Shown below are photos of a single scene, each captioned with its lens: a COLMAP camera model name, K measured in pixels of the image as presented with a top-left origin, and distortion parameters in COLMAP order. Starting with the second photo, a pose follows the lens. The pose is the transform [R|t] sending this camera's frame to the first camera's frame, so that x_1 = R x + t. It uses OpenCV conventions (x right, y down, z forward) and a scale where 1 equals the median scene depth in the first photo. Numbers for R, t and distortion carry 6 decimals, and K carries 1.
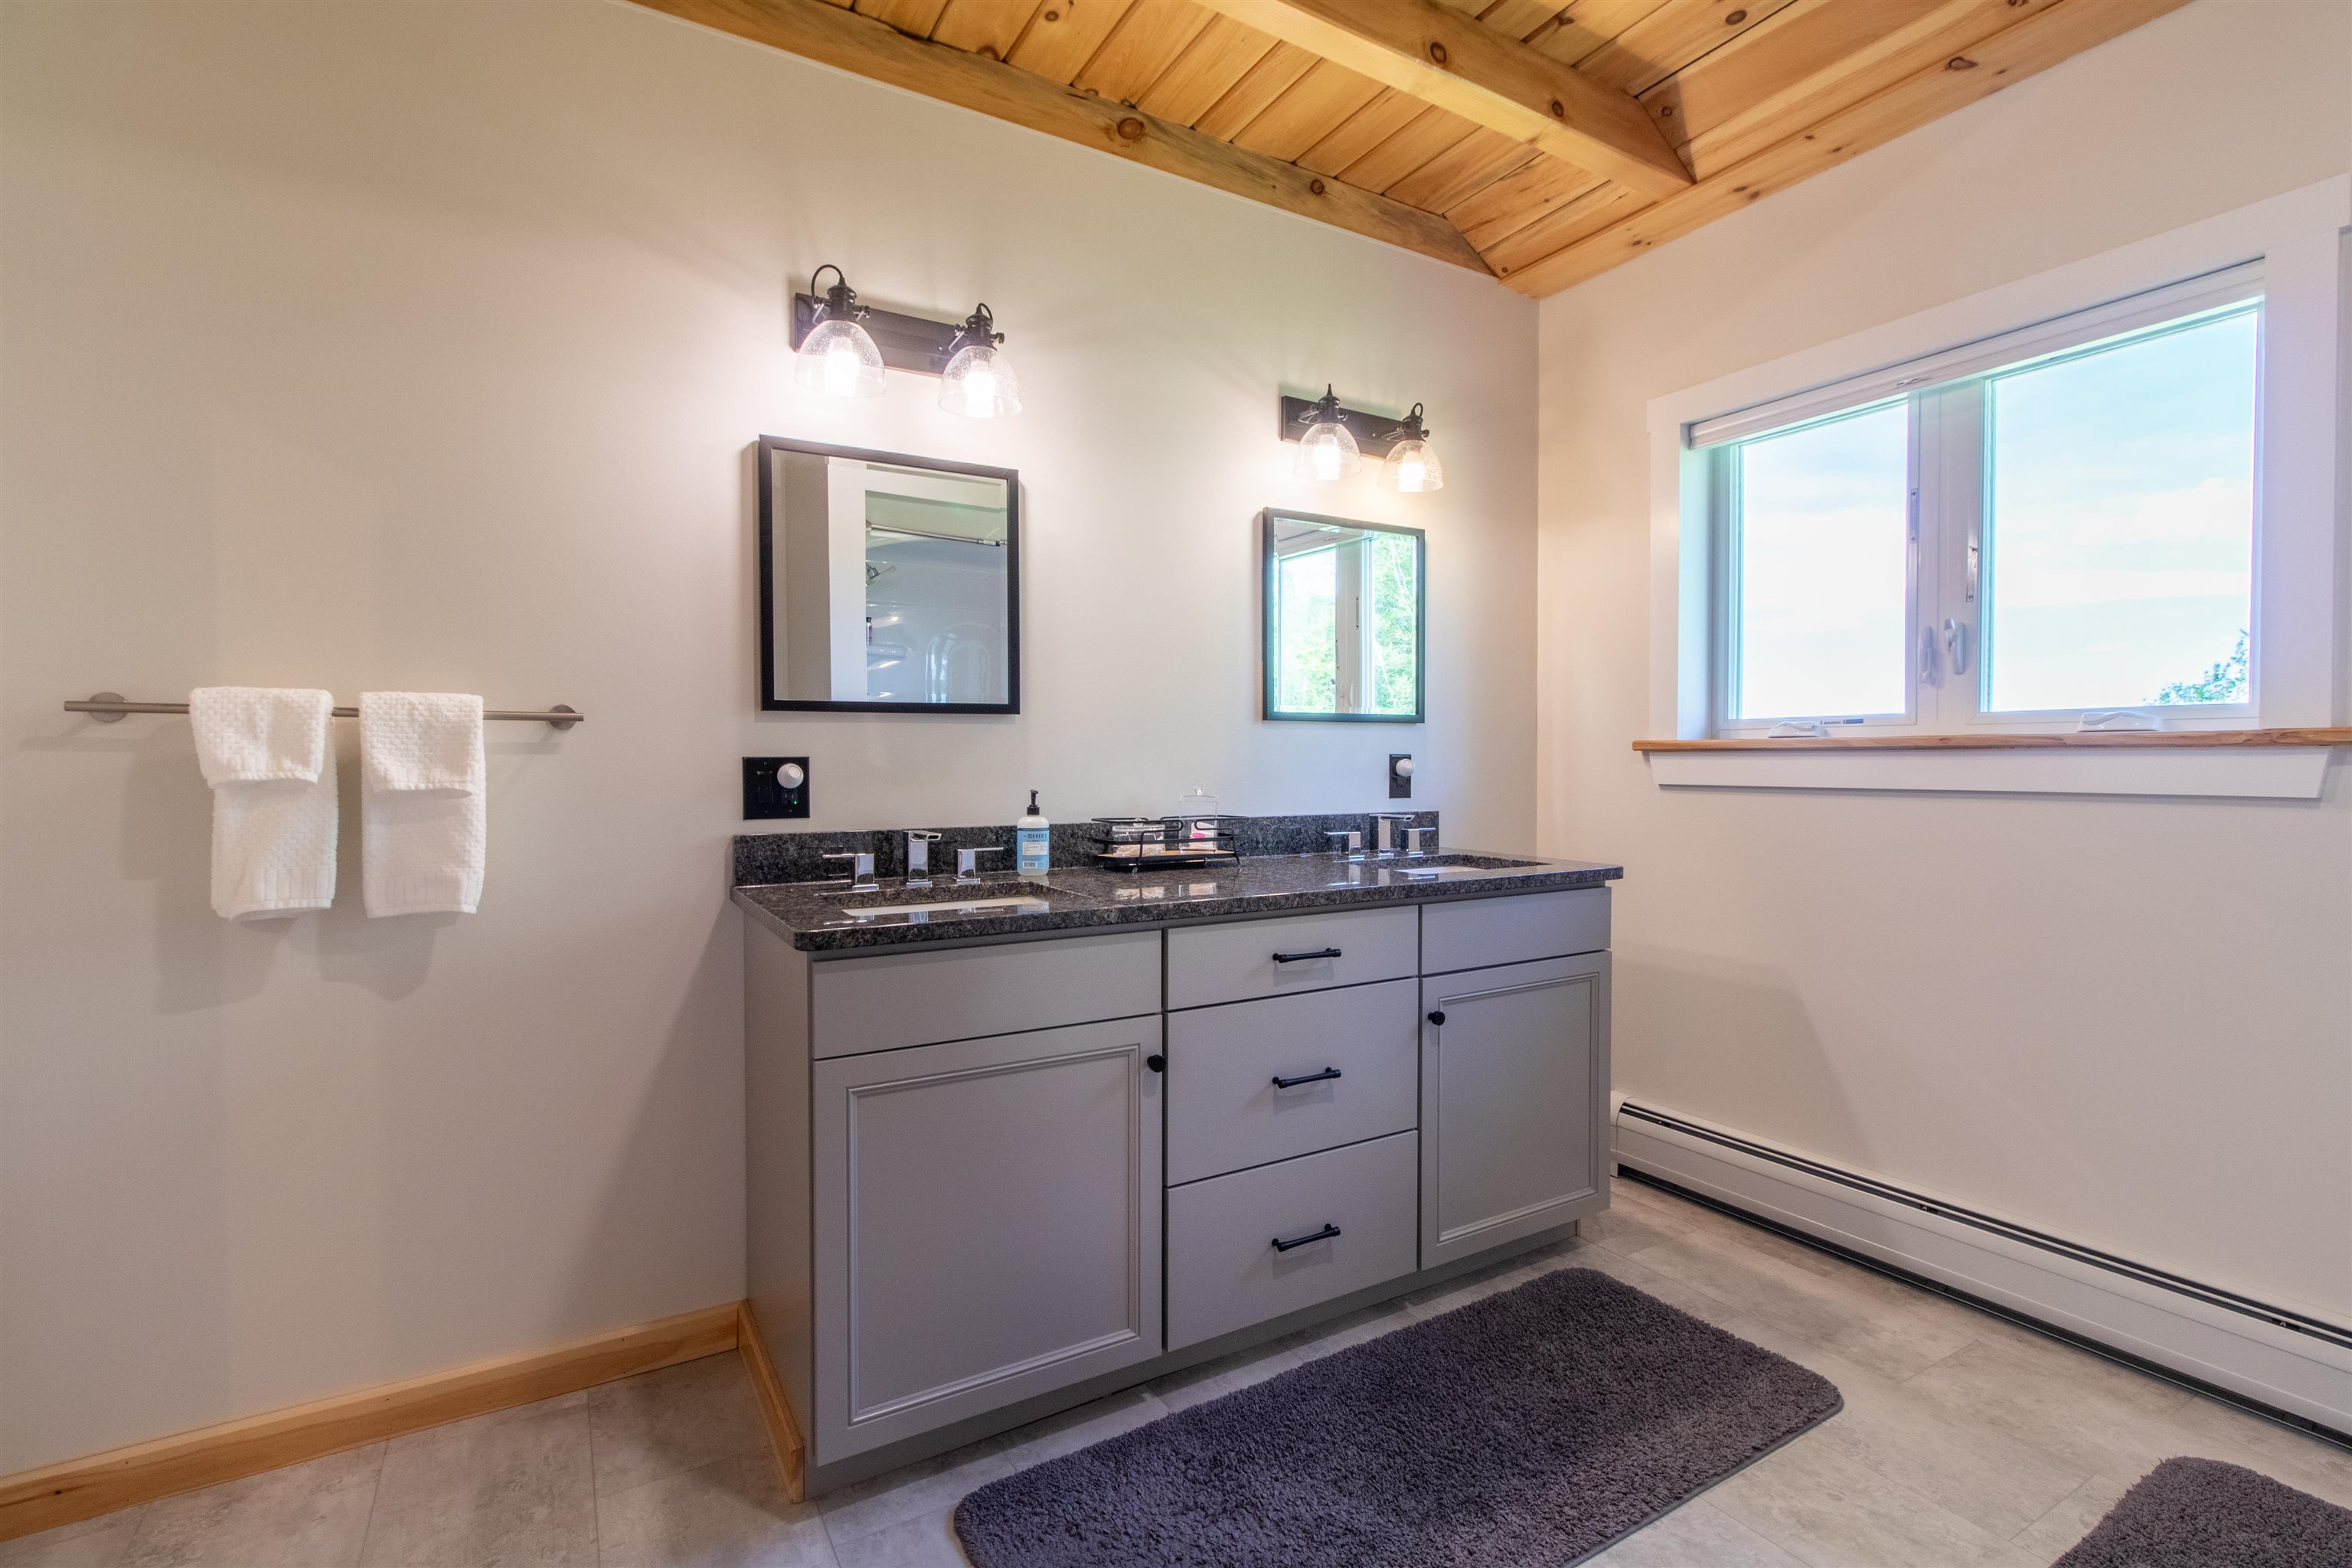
lens RADIAL K [[1090.8, 0, 1157.7], [0, 1090.8, 773.7], [0, 0, 1]] dist [0.003264, 0.000274]
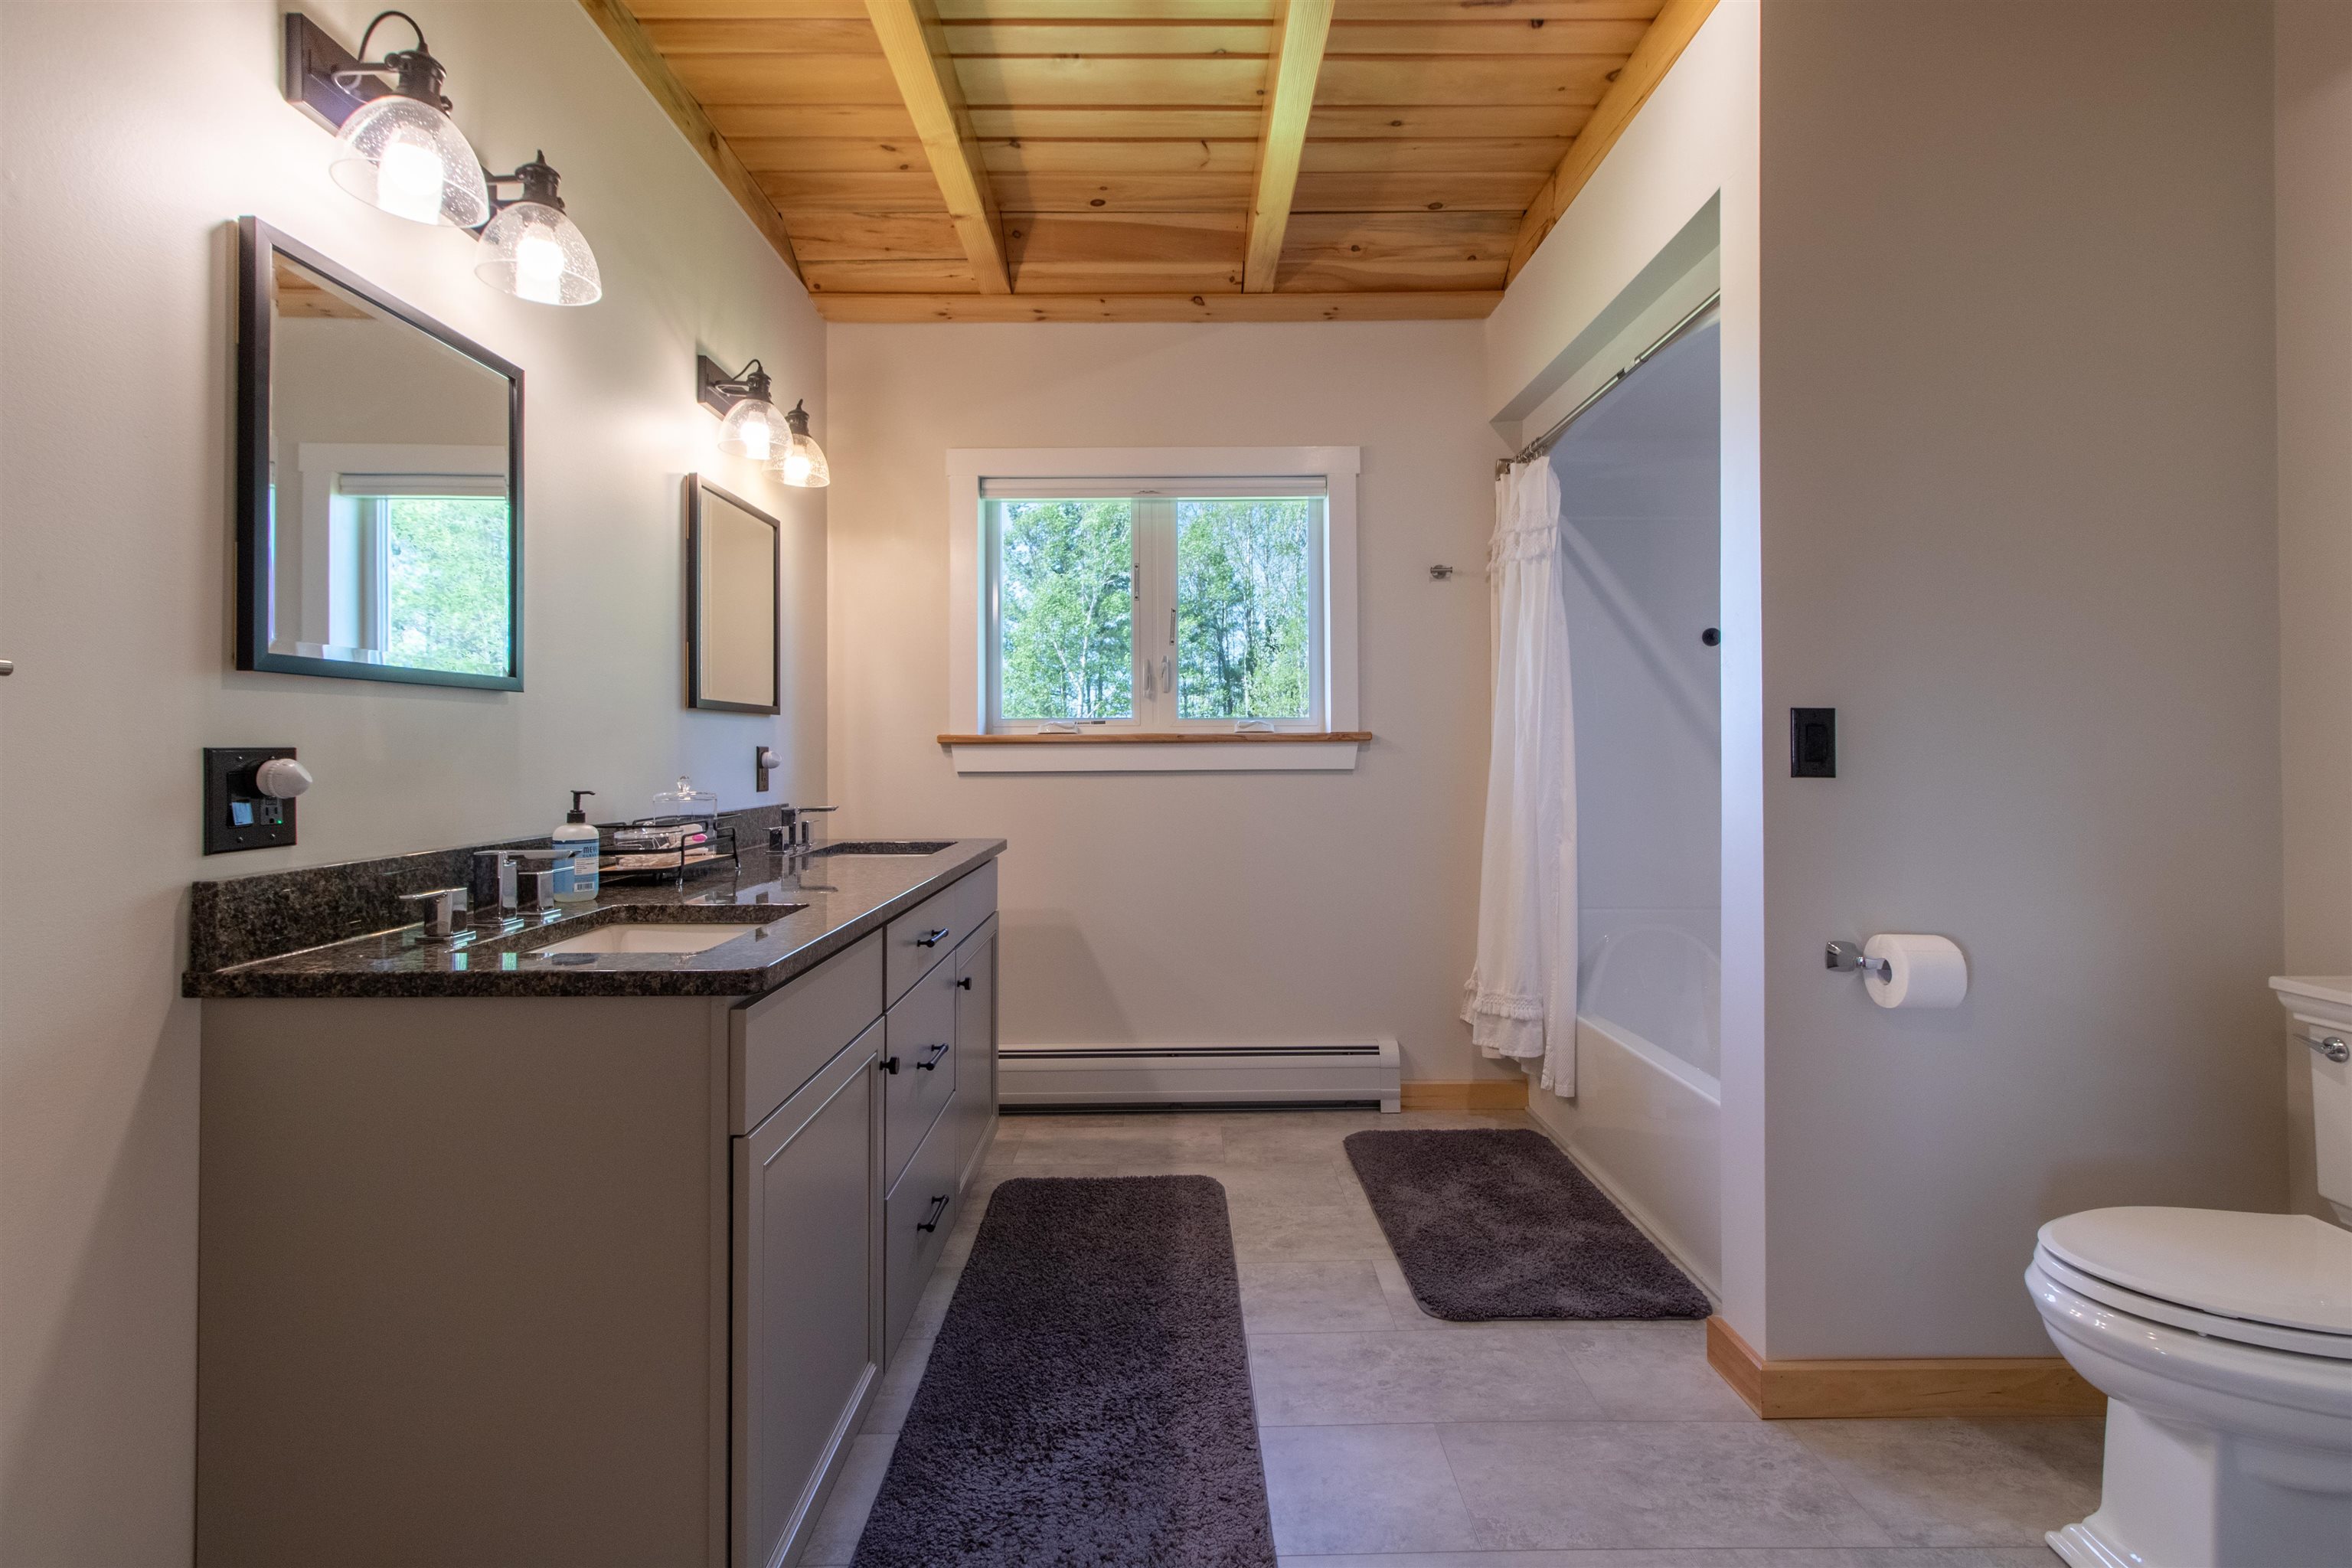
lens RADIAL K [[1131.7, 0, 1177.4], [0, 1131.7, 732.9], [0, 0, 1]] dist [0.002302, 0.000528]
pose [[0.491593, 0.012038, 0.870742, -0.605143], [0.016705, 0.999590, -0.023251, -0.000258], [-0.870665, 0.025975, 0.491190, 0.229609]]
